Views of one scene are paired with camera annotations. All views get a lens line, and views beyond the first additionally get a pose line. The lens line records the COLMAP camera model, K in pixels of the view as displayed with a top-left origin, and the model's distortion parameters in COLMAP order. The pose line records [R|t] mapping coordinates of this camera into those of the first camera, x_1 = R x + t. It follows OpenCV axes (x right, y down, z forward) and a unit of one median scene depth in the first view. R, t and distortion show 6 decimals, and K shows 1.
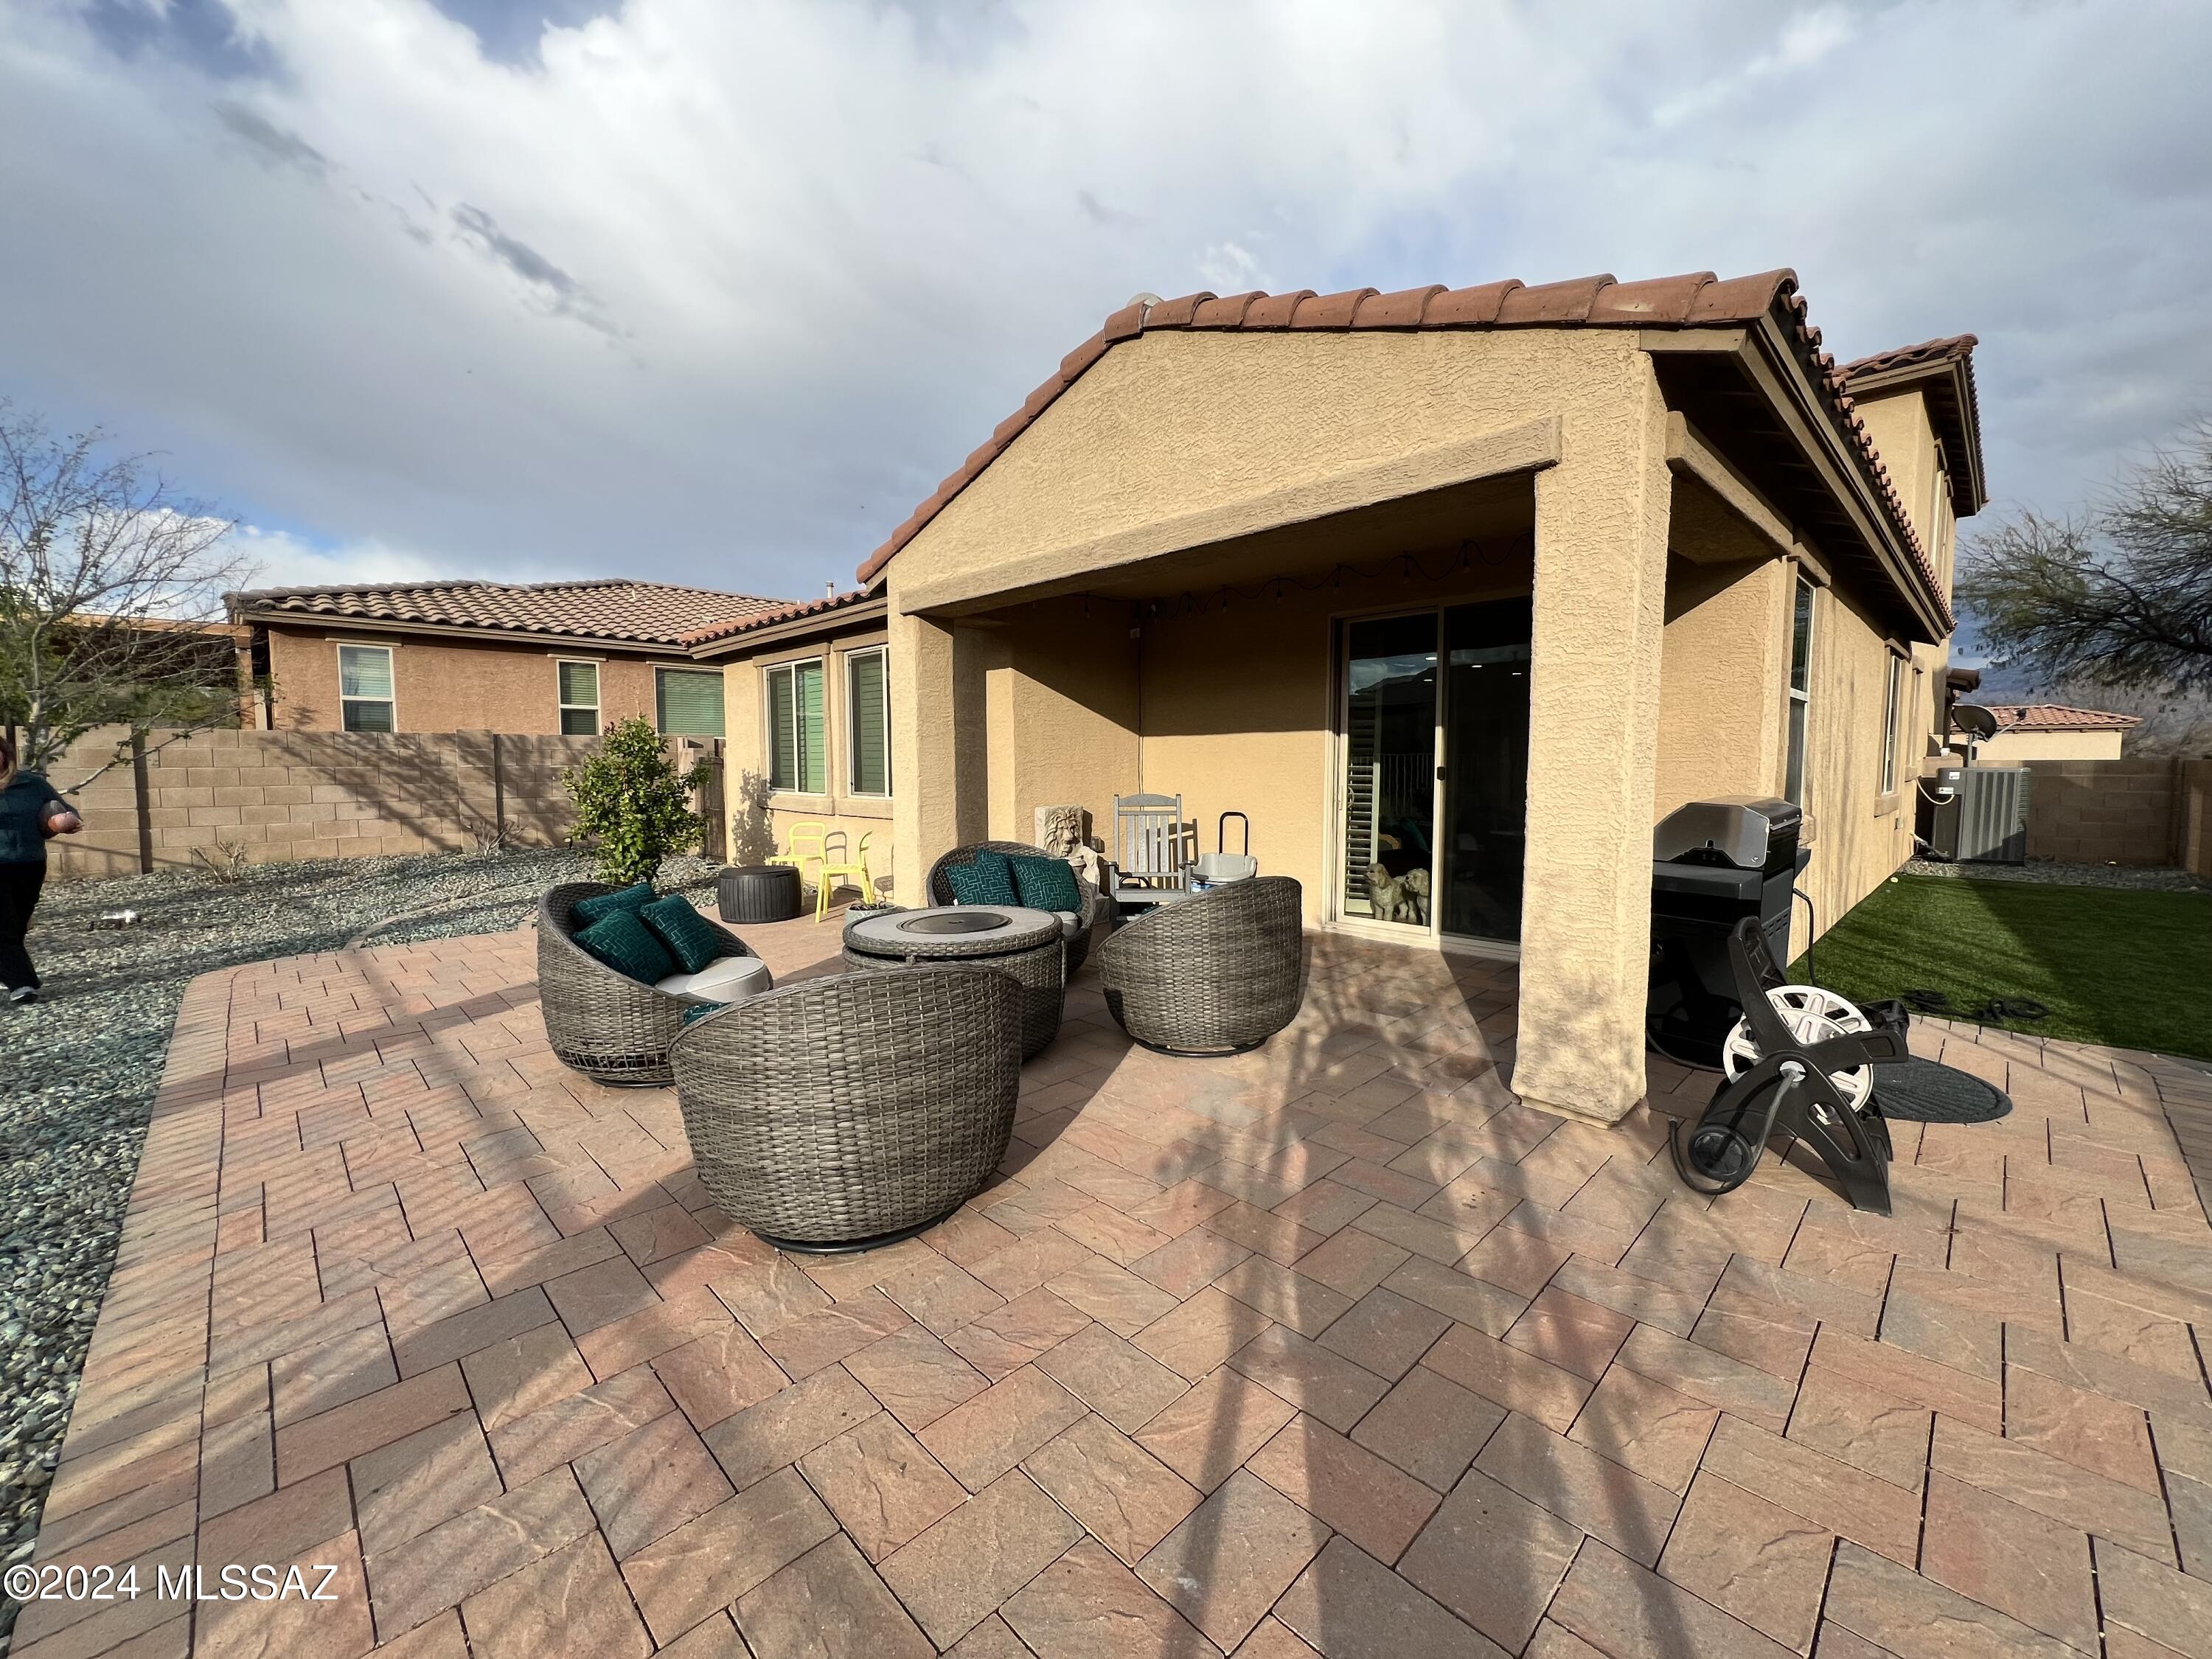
lens RADIAL K [[883.6, 0, 1103.4], [0, 883.6, 822.8], [0, 0, 1]] dist [-0.000432, 0.000252]
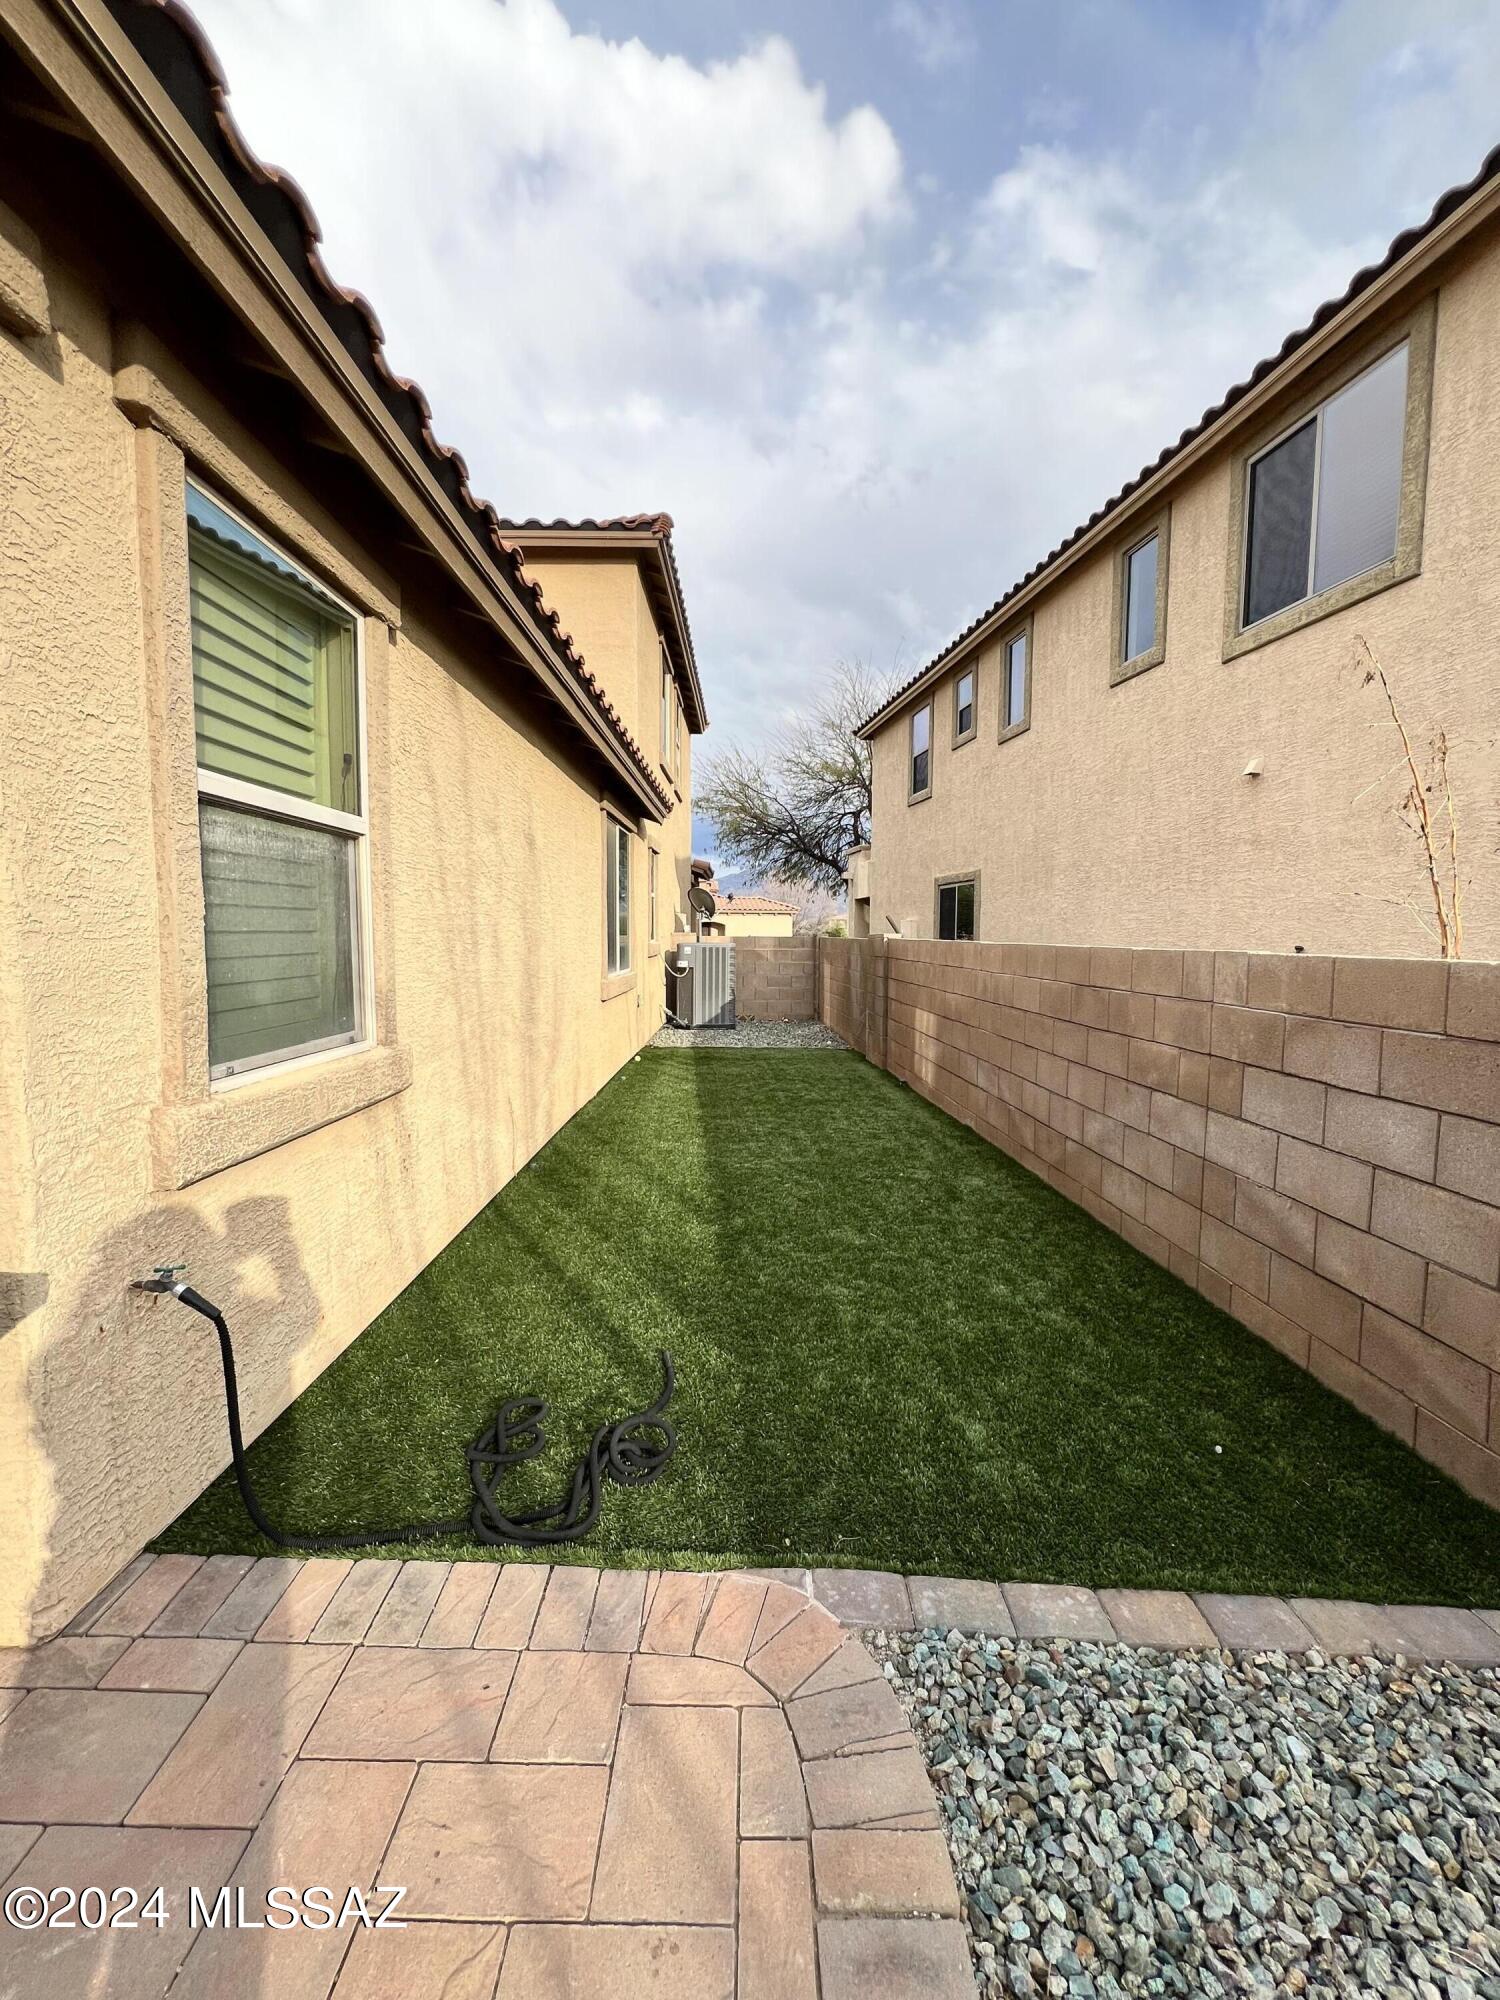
lens RADIAL K [[801.0, 0, 746.7], [0, 801.0, 998.8], [0, 0, 1]] dist [0.000220, 0.000270]
pose [[0.700410, -0.052534, 0.711805, 0.292708], [0.042913, 0.998583, 0.031472, -0.021079], [-0.712450, 0.008502, 0.701672, 0.240195]]
